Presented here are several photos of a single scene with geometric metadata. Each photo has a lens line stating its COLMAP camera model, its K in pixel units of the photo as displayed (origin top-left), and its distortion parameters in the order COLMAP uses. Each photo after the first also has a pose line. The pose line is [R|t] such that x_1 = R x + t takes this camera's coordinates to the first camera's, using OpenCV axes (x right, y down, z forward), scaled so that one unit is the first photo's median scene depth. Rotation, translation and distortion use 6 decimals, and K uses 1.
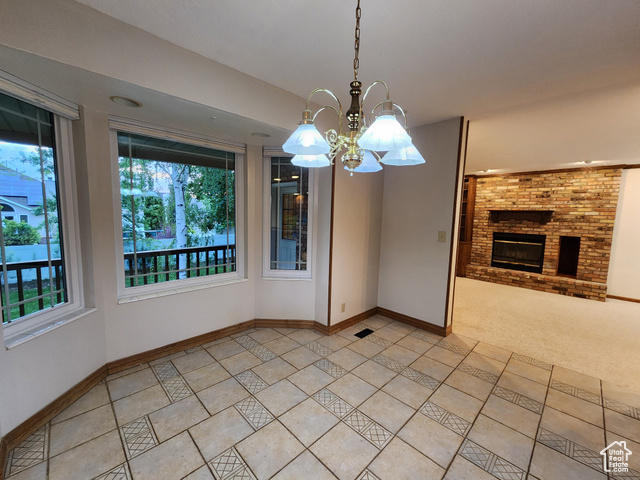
lens RADIAL K [[261.1, 0, 316.6], [0, 261.1, 239.2], [0, 0, 1]] dist [0.003960, -0.000327]
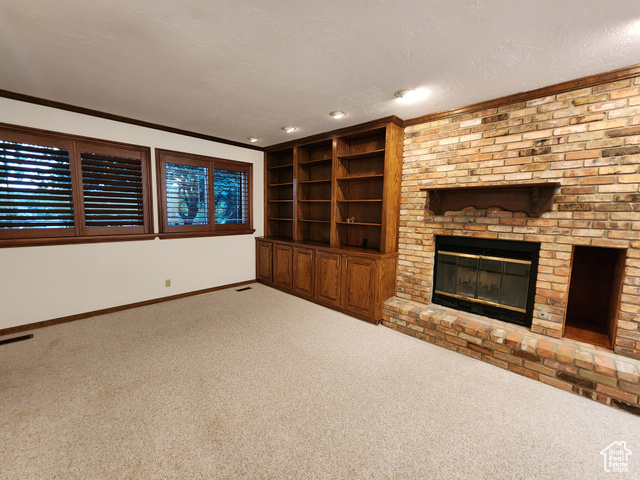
lens RADIAL K [[261.1, 0, 318.8], [0, 261.1, 239.2], [0, 0, 1]] dist [0.003960, -0.000327]
pose [[0.999505, -0.002512, 0.031361, 0.493948], [0.002427, 0.999993, 0.002748, -0.023020], [-0.031368, -0.002671, 0.999504, 0.576017]]
